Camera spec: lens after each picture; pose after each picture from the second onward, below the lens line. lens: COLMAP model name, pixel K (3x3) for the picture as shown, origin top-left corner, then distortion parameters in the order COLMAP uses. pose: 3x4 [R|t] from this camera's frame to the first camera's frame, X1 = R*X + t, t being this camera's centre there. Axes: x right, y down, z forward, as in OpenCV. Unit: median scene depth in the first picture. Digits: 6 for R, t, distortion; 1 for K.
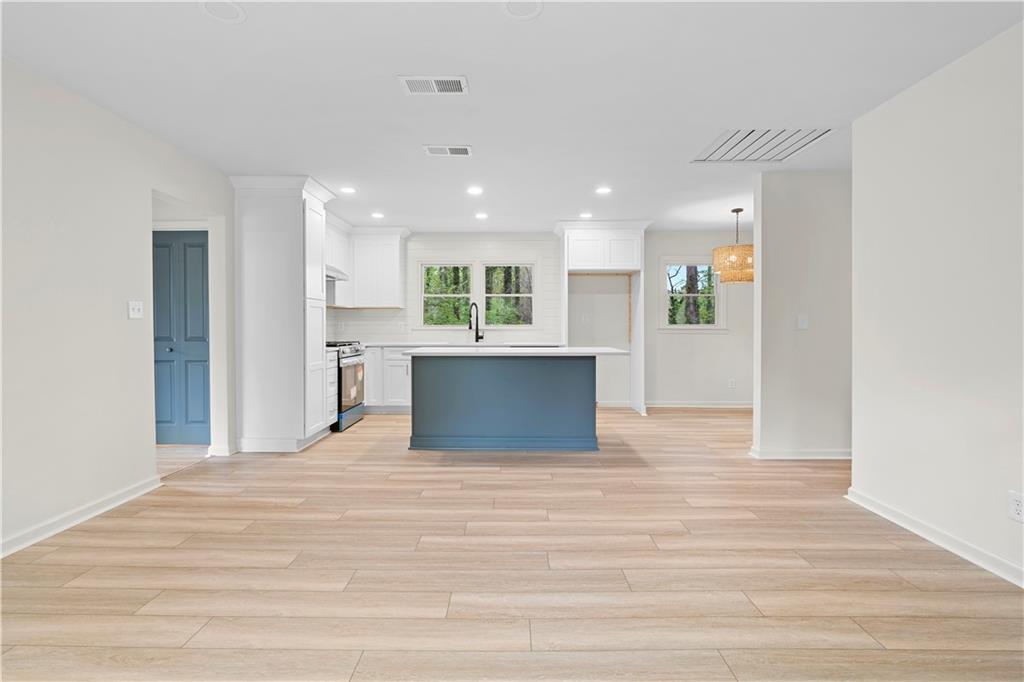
lens RADIAL K [[468.0, 0, 507.7], [0, 468.0, 330.4], [0, 0, 1]] dist [-0.008783, 0.001944]
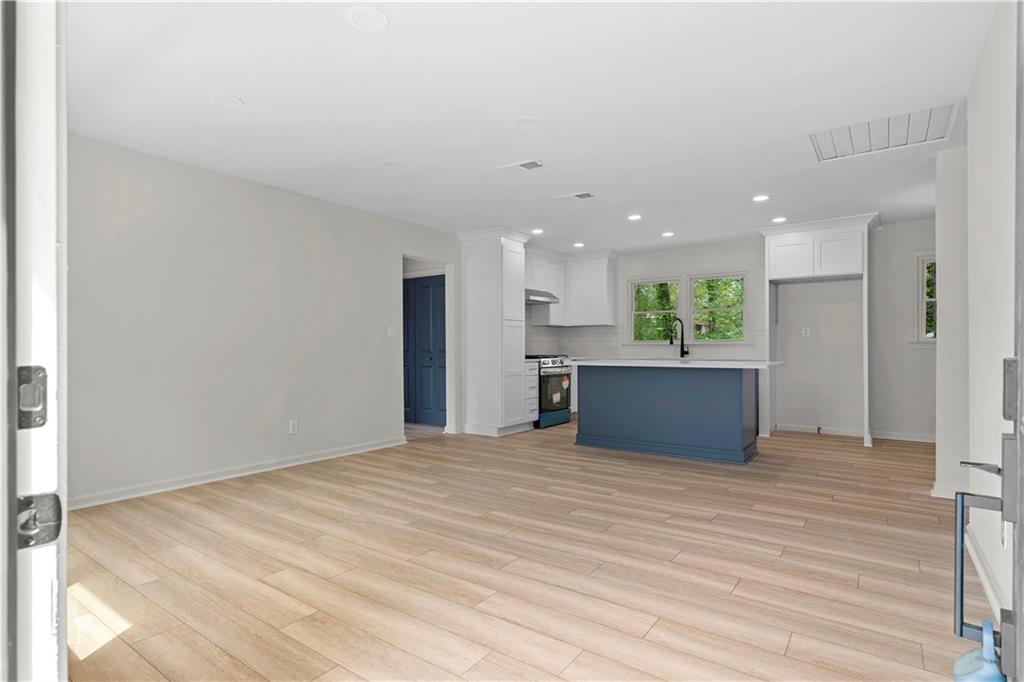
lens RADIAL K [[522.8, 0, 519.3], [0, 522.8, 348.0], [0, 0, 1]] dist [-0.006051, 0.001192]
pose [[0.822367, -0.000140, -0.568957, 0.435049], [-0.002456, 0.999990, -0.003796, 0.015516], [0.568952, 0.004519, 0.822358, -0.175817]]
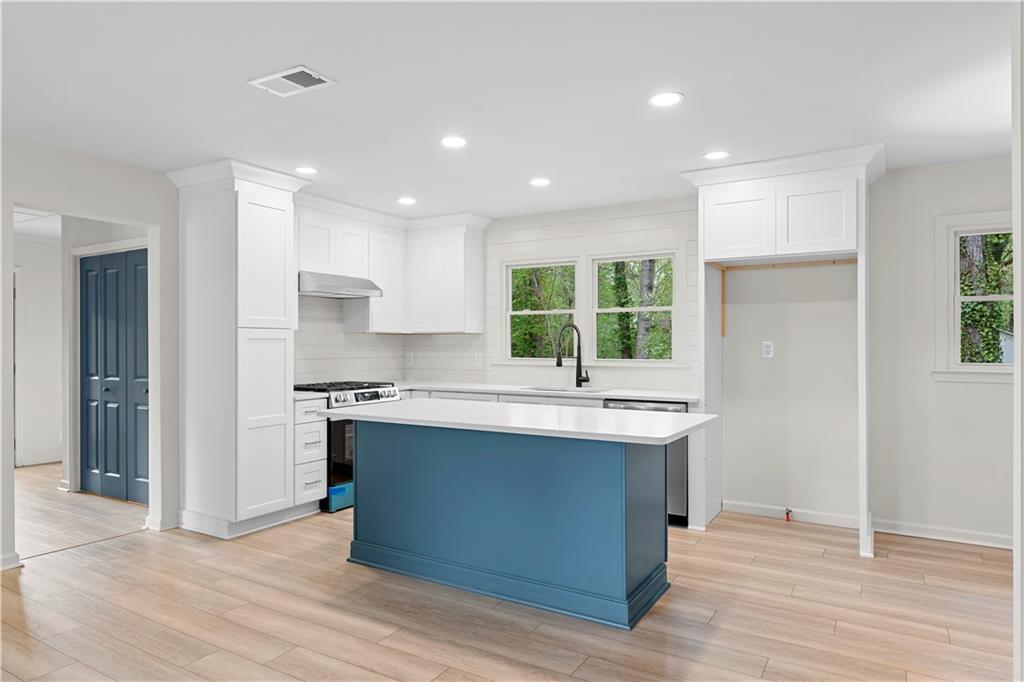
lens RADIAL K [[626.4, 0, 516.4], [0, 626.4, 342.6], [0, 0, 1]] dist [-0.007737, 0.001644]
pose [[0.864509, -0.000868, -0.502617, 0.426762], [-0.004939, 0.999936, -0.010223, -0.037839], [0.502593, 0.011321, 0.864449, 0.378488]]
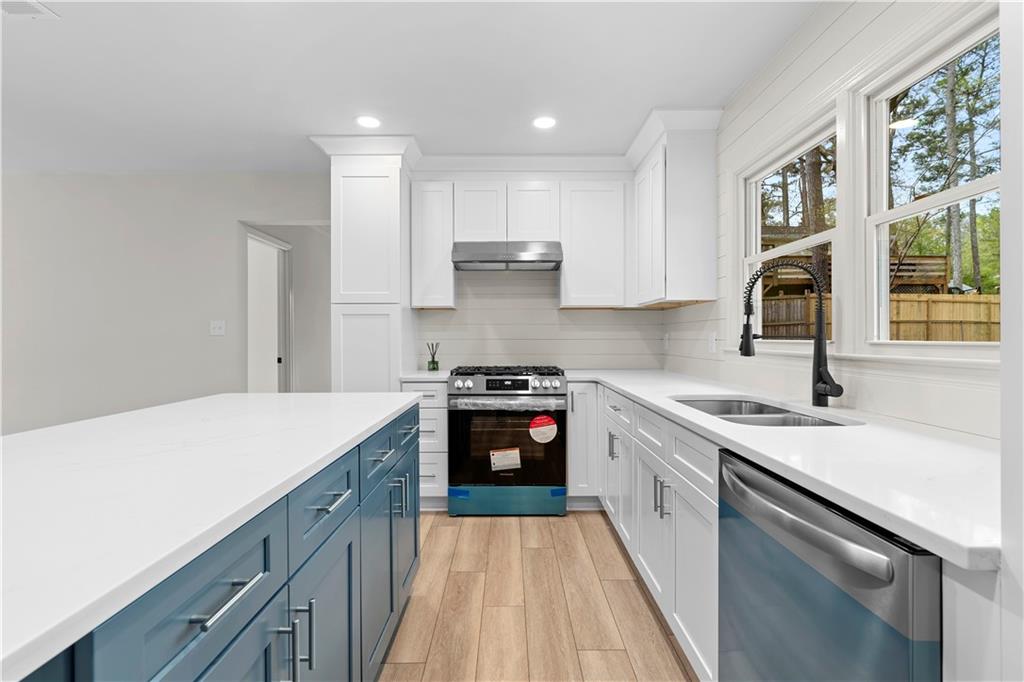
lens RADIAL K [[468.0, 0, 515.4], [0, 468.0, 338.1], [0, 0, 1]] dist [-0.008783, 0.001944]
pose [[0.015467, 0.003250, -0.999875, 0.295979], [-0.006809, 0.999972, 0.003145, -0.019789], [0.999857, 0.006760, 0.015488, 1.268857]]
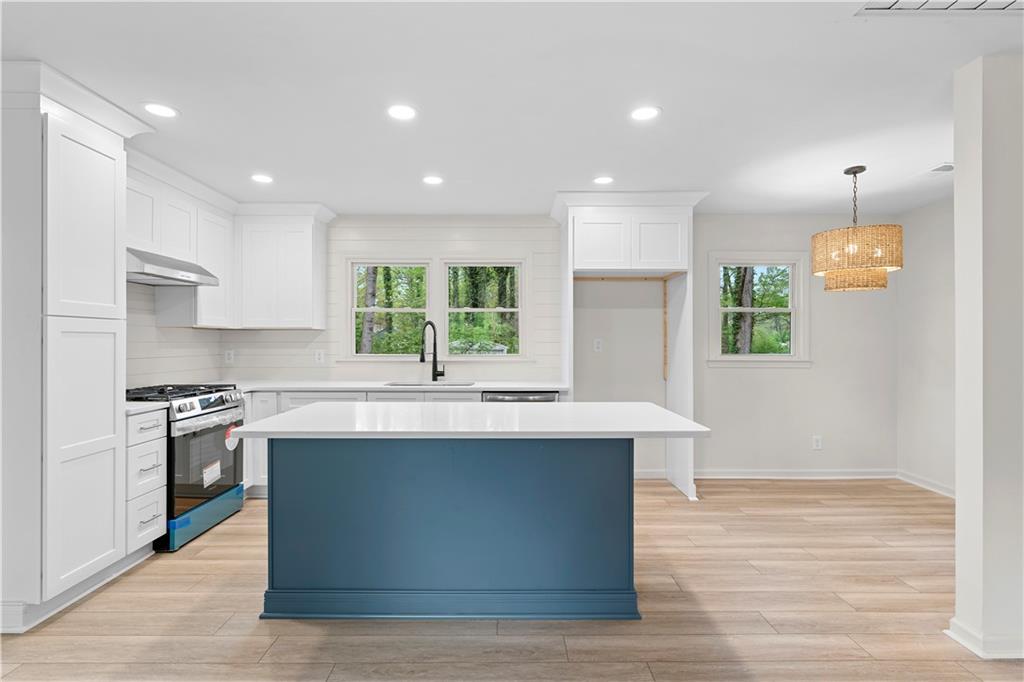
lens RADIAL K [[482.7, 0, 511.0], [0, 482.7, 340.9], [0, 0, 1]] dist [-0.009693, 0.002441]
pose [[0.999886, 0.001856, 0.014989, 0.048613], [-0.001708, 0.999950, -0.009878, -0.037827], [-0.015007, 0.009851, 0.999839, 0.488713]]
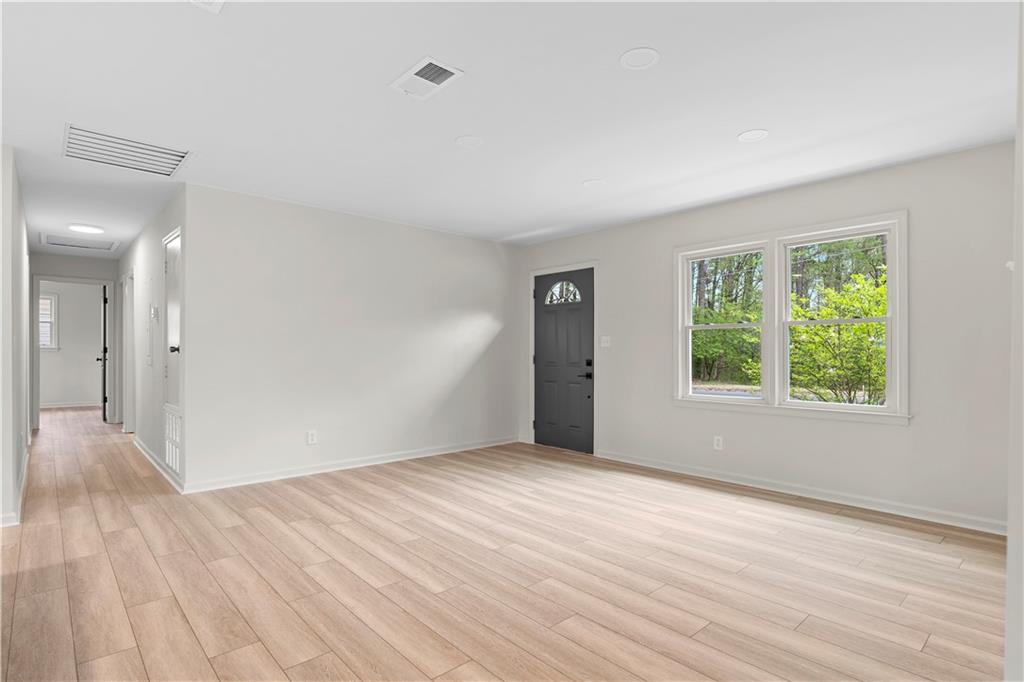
lens RADIAL K [[522.8, 0, 513.0], [0, 522.8, 346.2], [0, 0, 1]] dist [-0.006051, 0.001192]
pose [[-0.678364, 0.002034, 0.734723, -0.596508], [0.000192, 0.999997, -0.002592, -0.011431], [-0.734726, -0.001617, -0.678362, 0.929843]]
